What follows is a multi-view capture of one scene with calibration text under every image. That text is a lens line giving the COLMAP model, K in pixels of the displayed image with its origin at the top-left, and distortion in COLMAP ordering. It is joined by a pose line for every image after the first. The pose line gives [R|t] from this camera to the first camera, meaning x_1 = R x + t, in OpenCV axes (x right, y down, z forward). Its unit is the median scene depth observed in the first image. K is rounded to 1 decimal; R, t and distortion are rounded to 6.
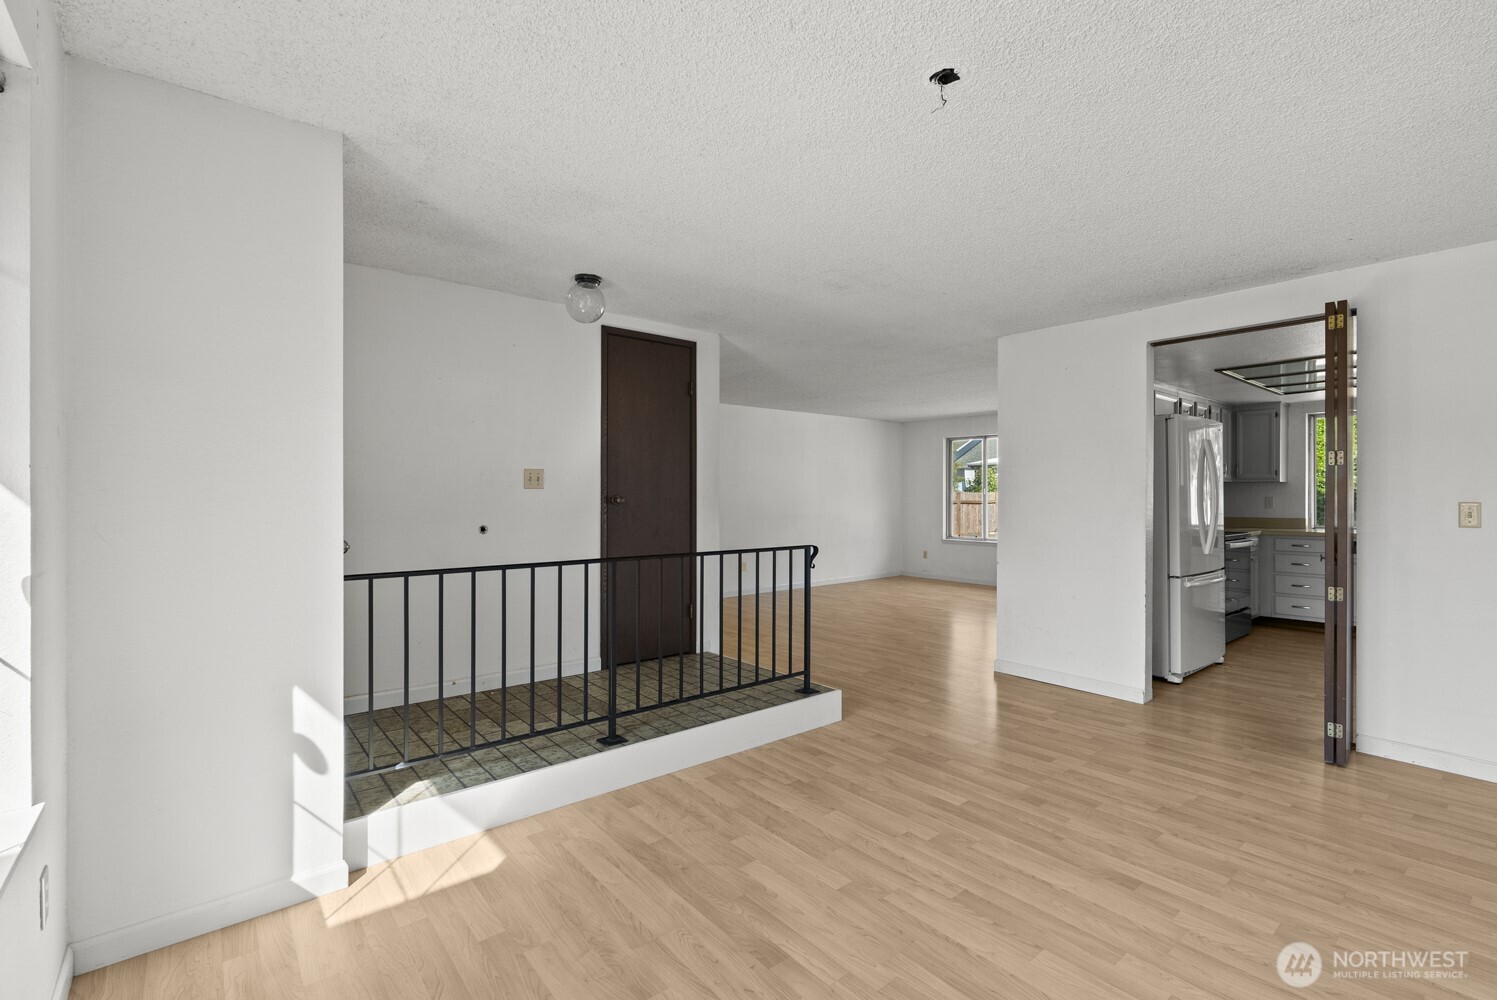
lens RADIAL K [[664.7, 0, 745.5], [0, 664.7, 500.6], [0, 0, 1]] dist [-0.004094, 0.000986]
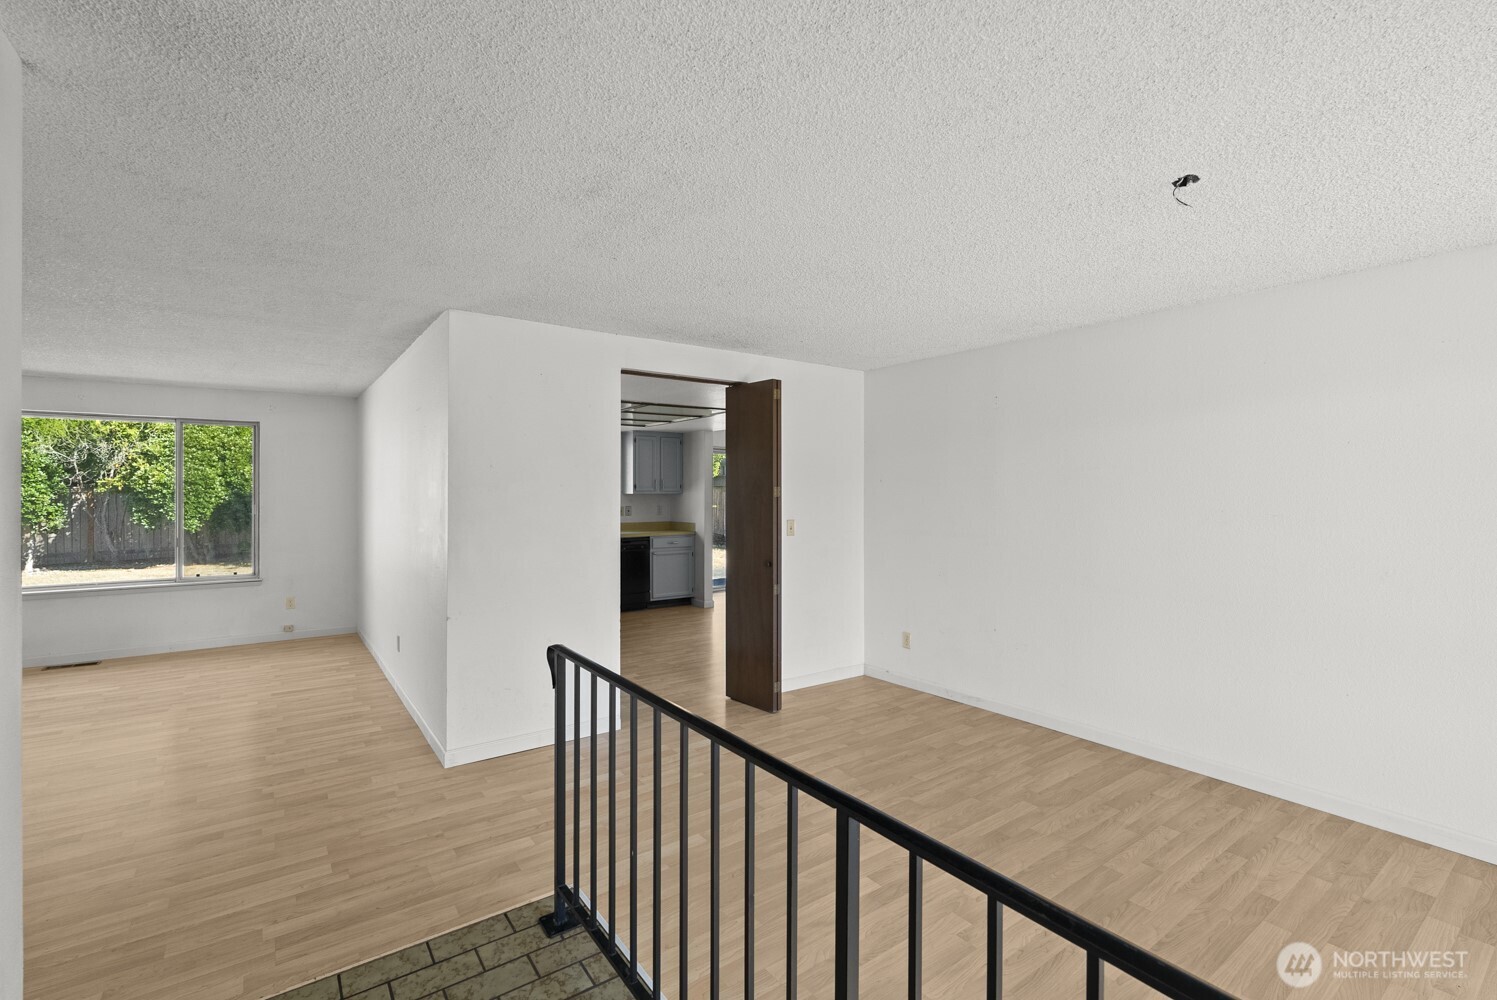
lens RADIAL K [[664.7, 0, 745.5], [0, 664.7, 500.6], [0, 0, 1]] dist [-0.004094, 0.000986]
pose [[0.058015, -0.015977, 0.998188, -0.565371], [0.008226, 0.999846, 0.015526, -0.076042], [-0.998282, 0.007310, 0.058137, 1.102595]]
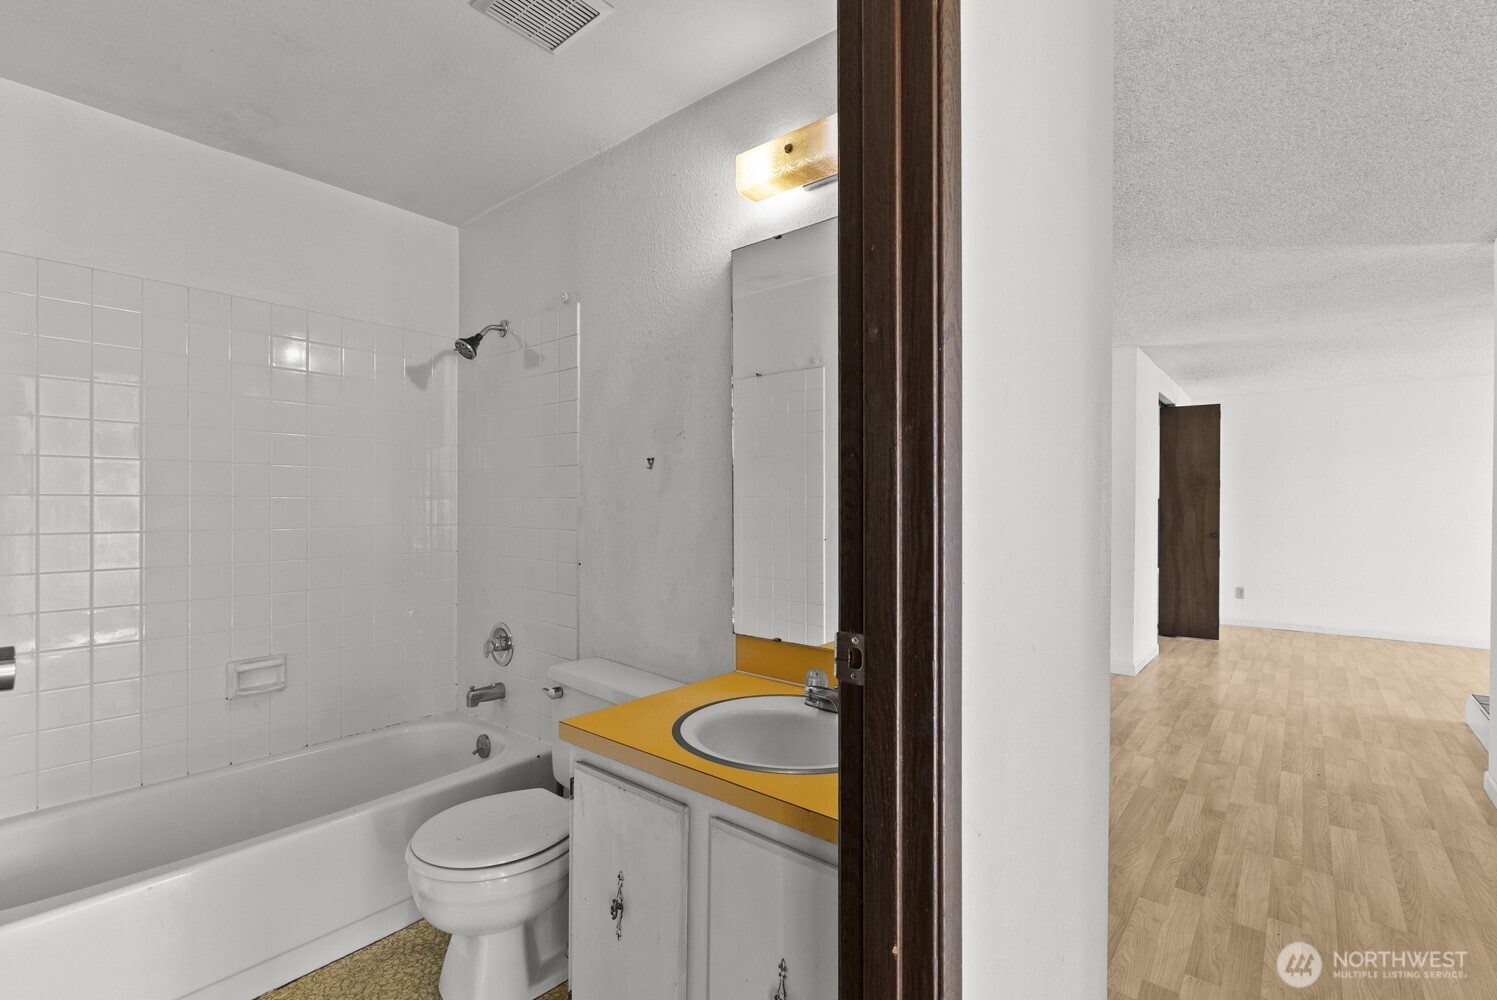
lens RADIAL K [[664.7, 0, 745.5], [0, 664.7, 500.6], [0, 0, 1]] dist [-0.004094, 0.000986]
pose [[-0.187890, -0.006956, 0.982165, -0.886010], [-0.001295, 0.999976, 0.006835, -0.028809], [-0.982189, 0.000013, -0.187895, 3.098345]]
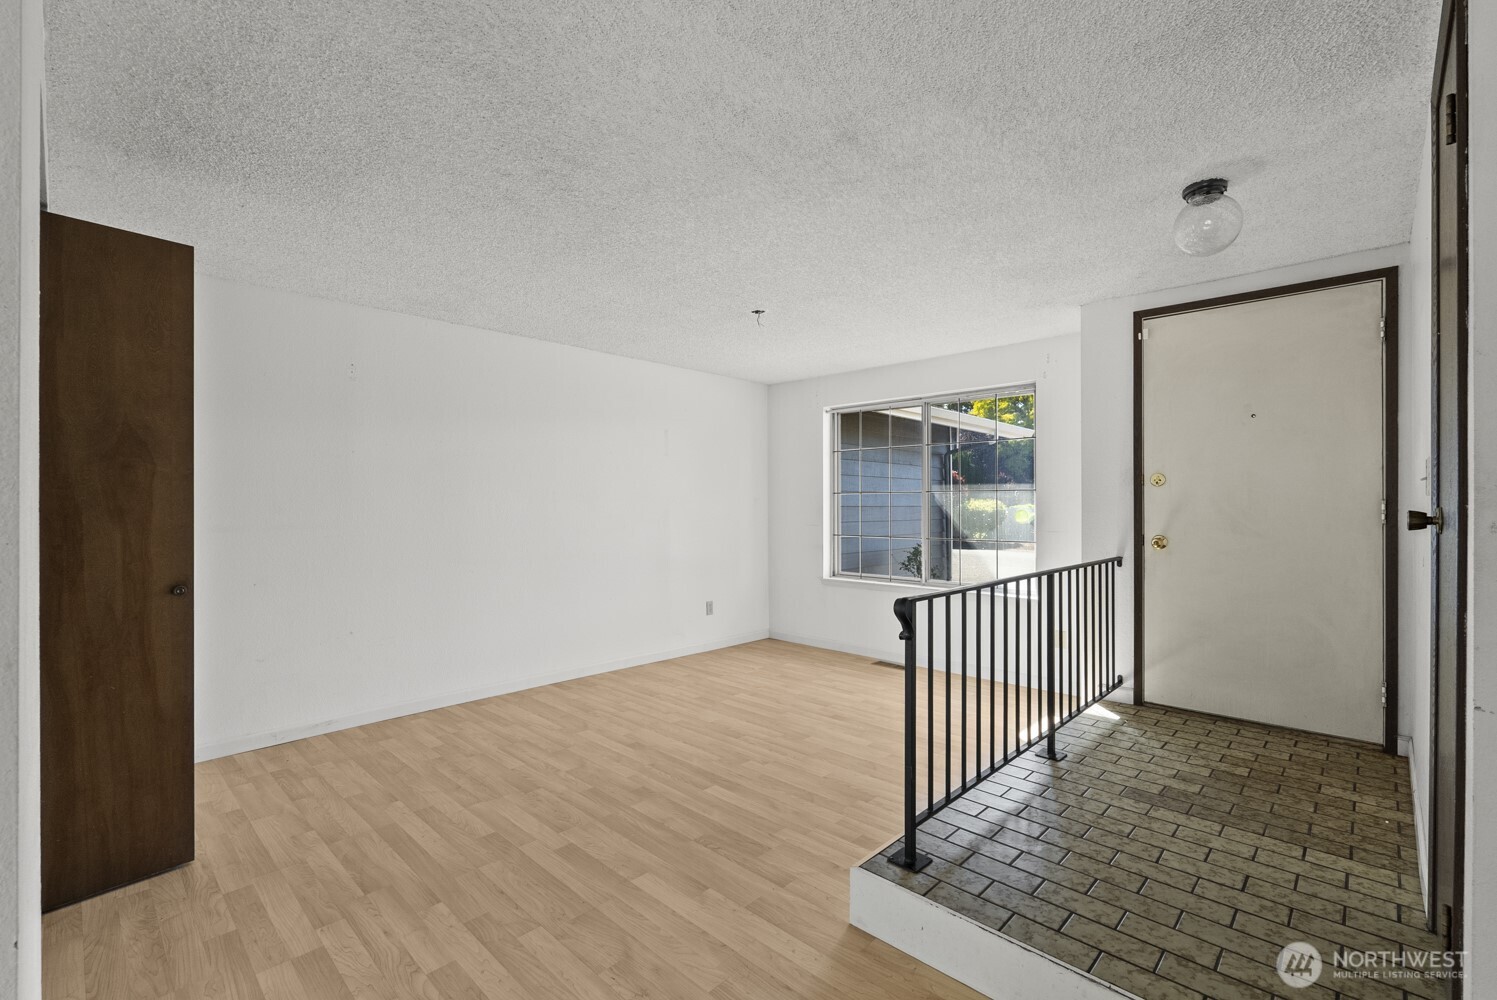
lens RADIAL K [[664.7, 0, 745.5], [0, 664.7, 500.6], [0, 0, 1]] dist [-0.004094, 0.000986]
pose [[-0.992143, -0.005138, -0.125002, 0.401434], [-0.005532, 0.999981, 0.002807, -0.018439], [0.124985, 0.003476, -0.992153, 2.055816]]
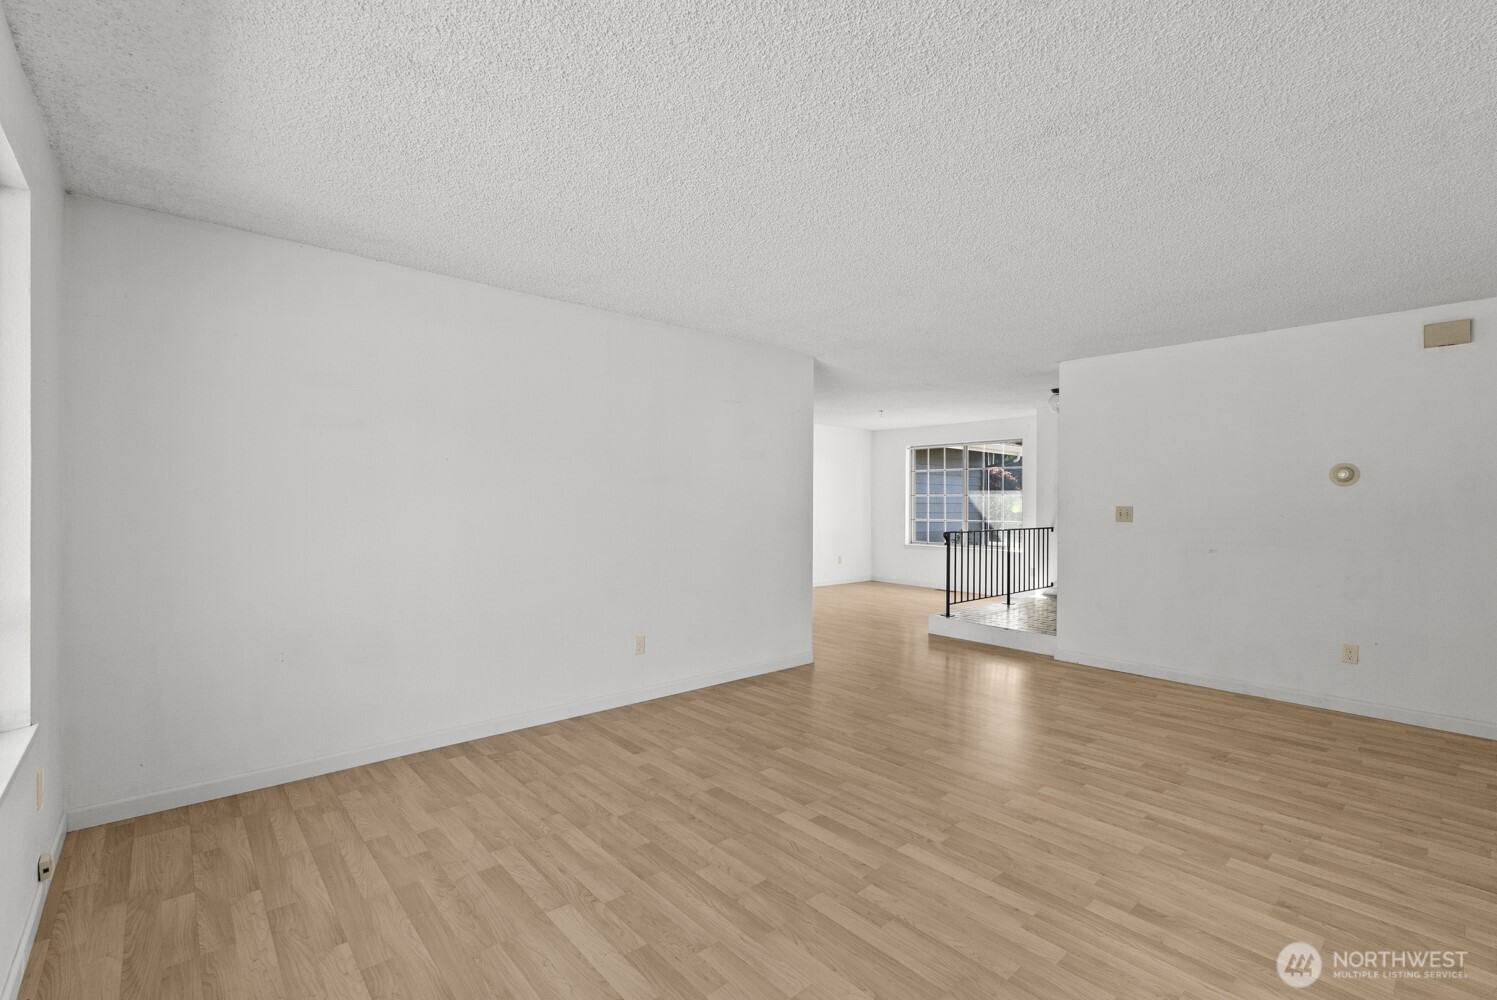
lens RADIAL K [[664.7, 0, 745.5], [0, 664.7, 500.6], [0, 0, 1]] dist [-0.004094, 0.000986]
pose [[-0.999058, -0.012472, -0.041575, 0.930708], [-0.012787, 0.999892, 0.007310, -0.025841], [0.041479, 0.007835, -0.999109, 3.631847]]
